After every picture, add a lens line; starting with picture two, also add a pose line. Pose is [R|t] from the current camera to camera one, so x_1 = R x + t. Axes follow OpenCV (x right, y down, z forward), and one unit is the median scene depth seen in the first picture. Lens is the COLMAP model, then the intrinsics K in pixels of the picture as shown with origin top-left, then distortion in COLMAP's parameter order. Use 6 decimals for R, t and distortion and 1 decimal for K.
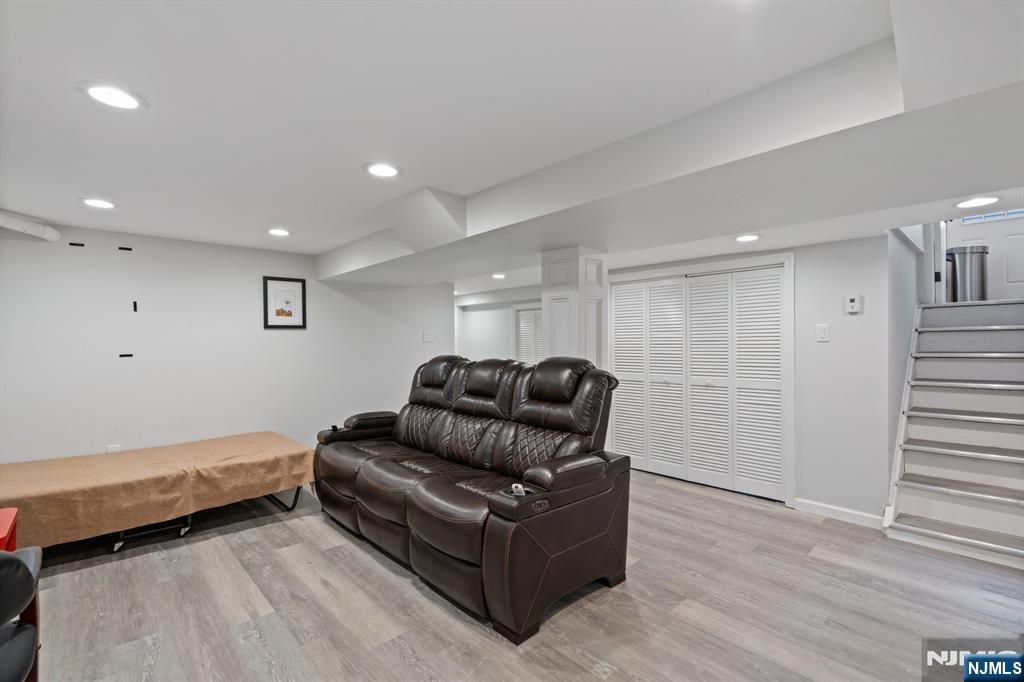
lens RADIAL K [[464.1, 0, 512.3], [0, 464.1, 337.7], [0, 0, 1]] dist [0.000854, 0.000181]
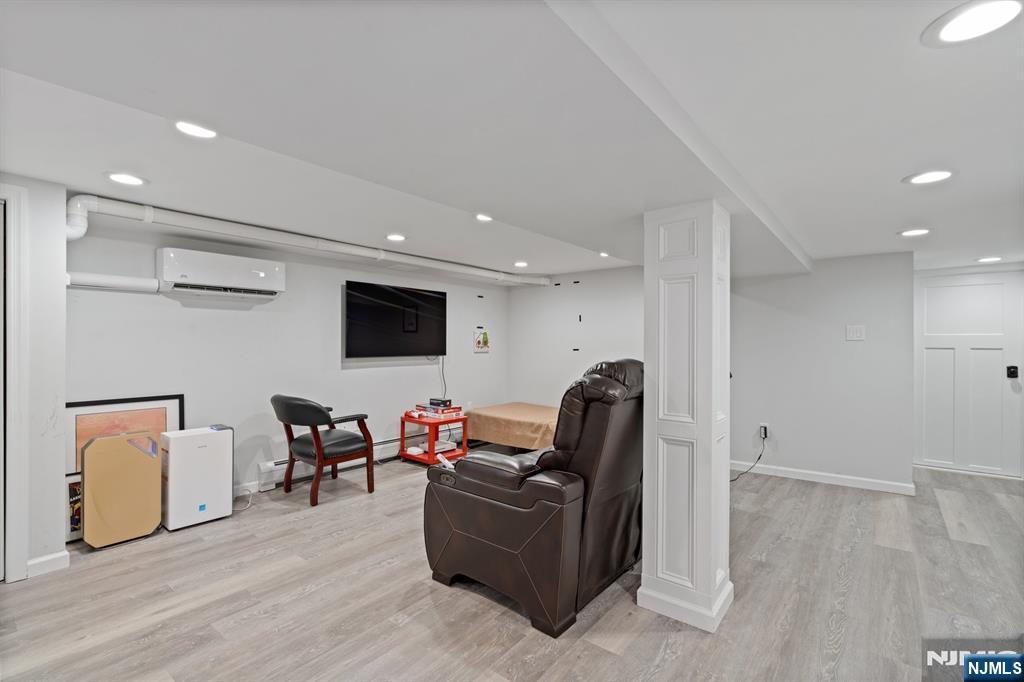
lens RADIAL K [[464.1, 0, 511.6], [0, 464.1, 346.8], [0, 0, 1]] dist [0.000854, 0.000181]
pose [[0.136248, 0.007255, -0.990648, 1.090364], [0.008856, 0.999924, 0.008541, 0.019669], [0.990635, -0.009937, 0.136173, 0.888016]]
